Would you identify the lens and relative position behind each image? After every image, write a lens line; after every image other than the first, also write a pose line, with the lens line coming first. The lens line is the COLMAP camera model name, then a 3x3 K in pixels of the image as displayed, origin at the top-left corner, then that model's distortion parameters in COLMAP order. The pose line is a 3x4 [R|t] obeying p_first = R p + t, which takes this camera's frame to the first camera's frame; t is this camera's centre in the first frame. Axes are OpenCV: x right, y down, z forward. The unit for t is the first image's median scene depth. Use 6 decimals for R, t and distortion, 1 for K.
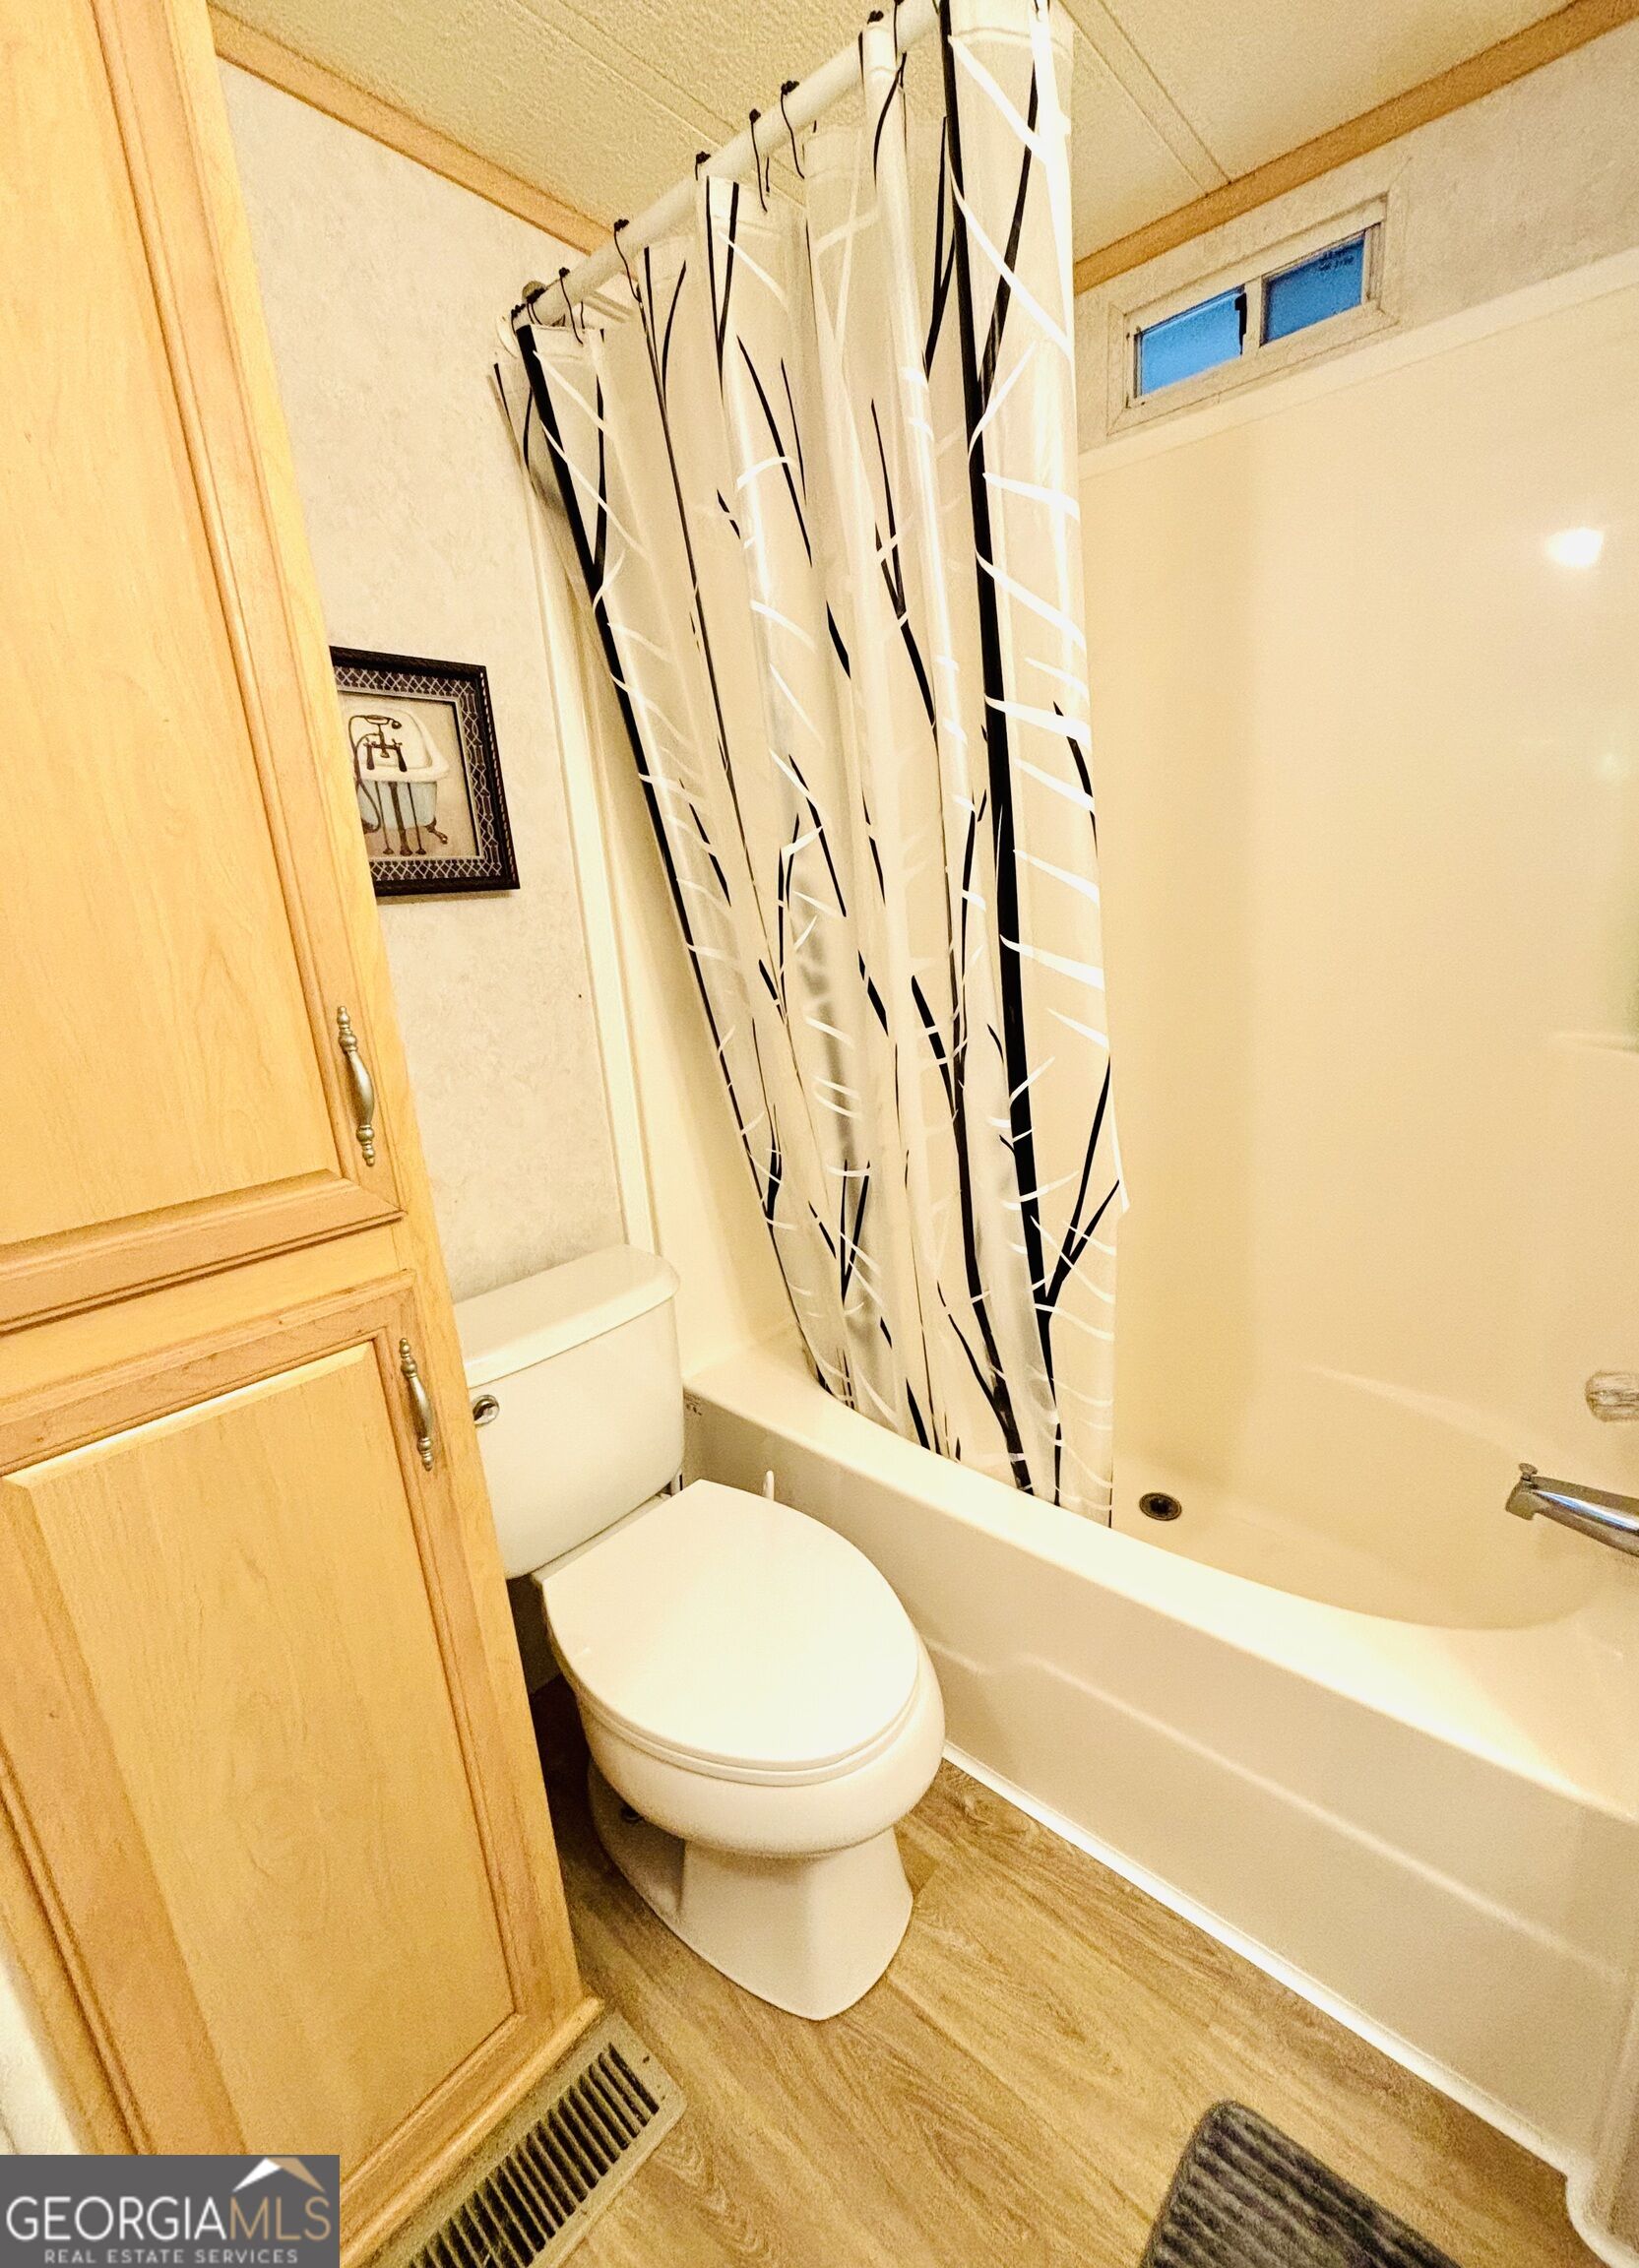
lens RADIAL K [[925.9, 0, 865.3], [0, 925.9, 1140.7], [0, 0, 1]] dist [0.000713, 0.000596]
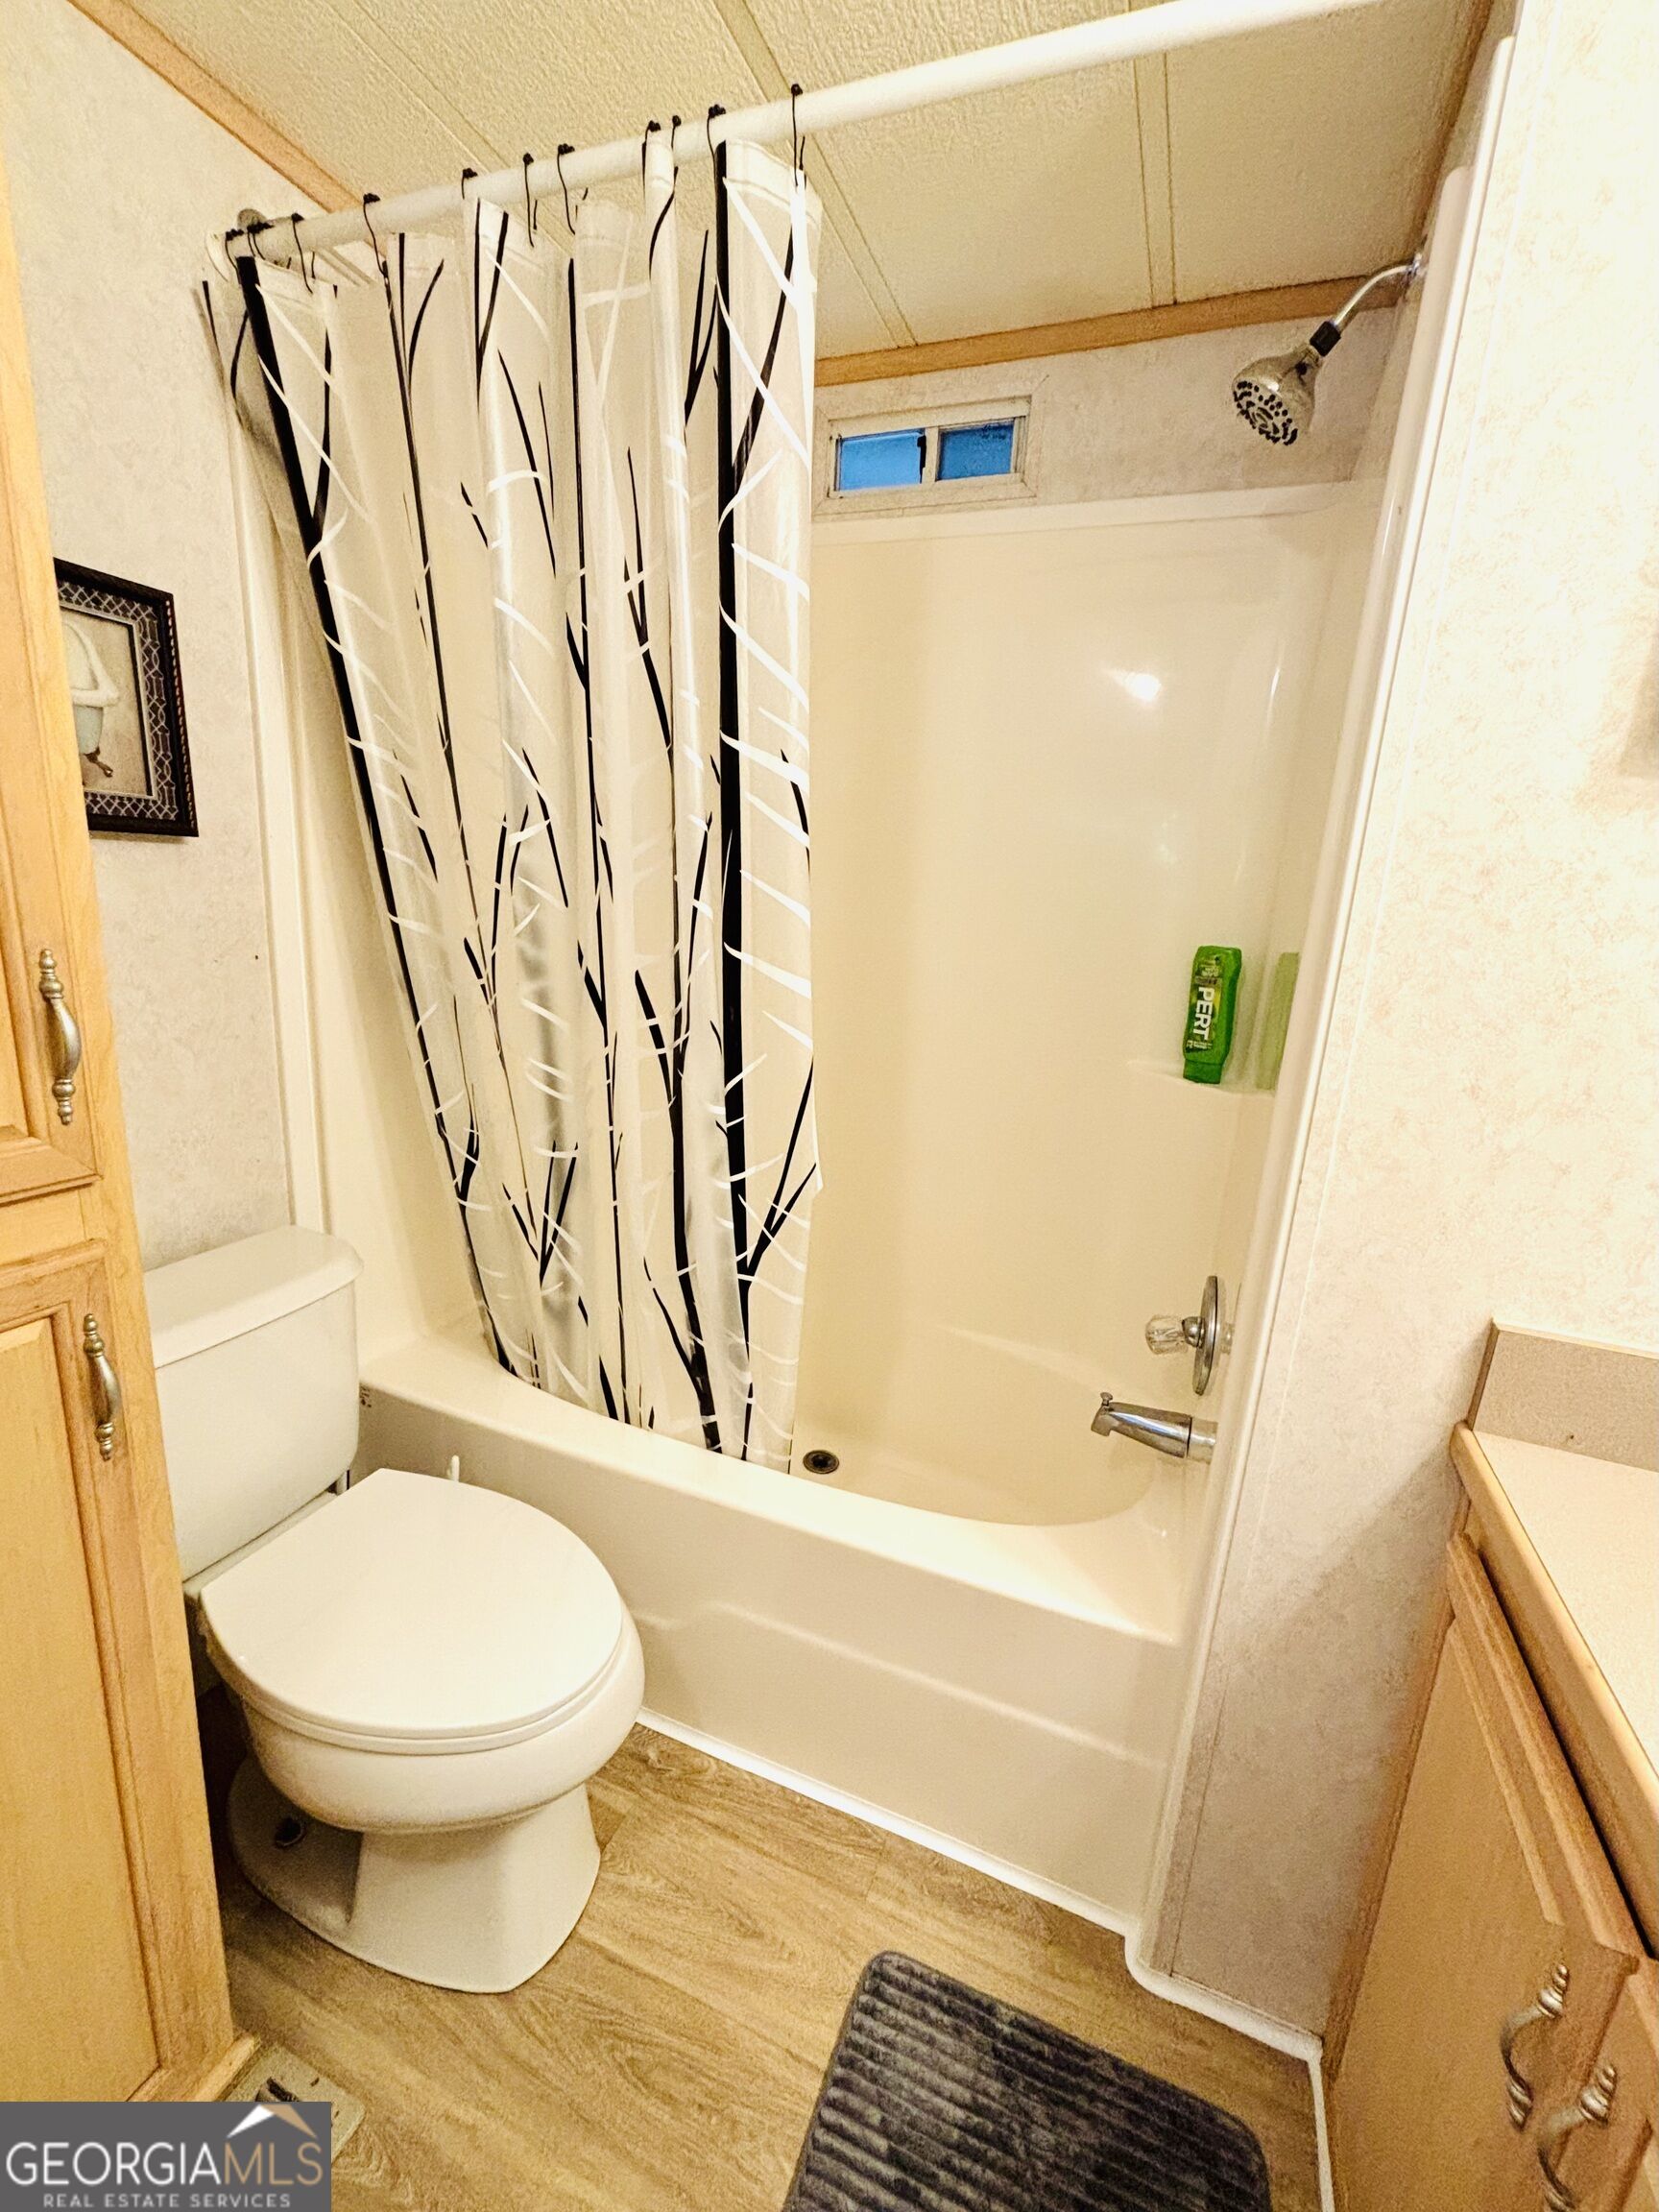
lens RADIAL K [[900.4, 0, 839.1], [0, 900.4, 1107.6], [0, 0, 1]] dist [0.001186, 0.000840]
pose [[0.940805, 0.041976, 0.336339, -0.076497], [-0.031295, 0.998821, -0.037118, 0.013245], [-0.337500, 0.024395, 0.941009, -0.066084]]
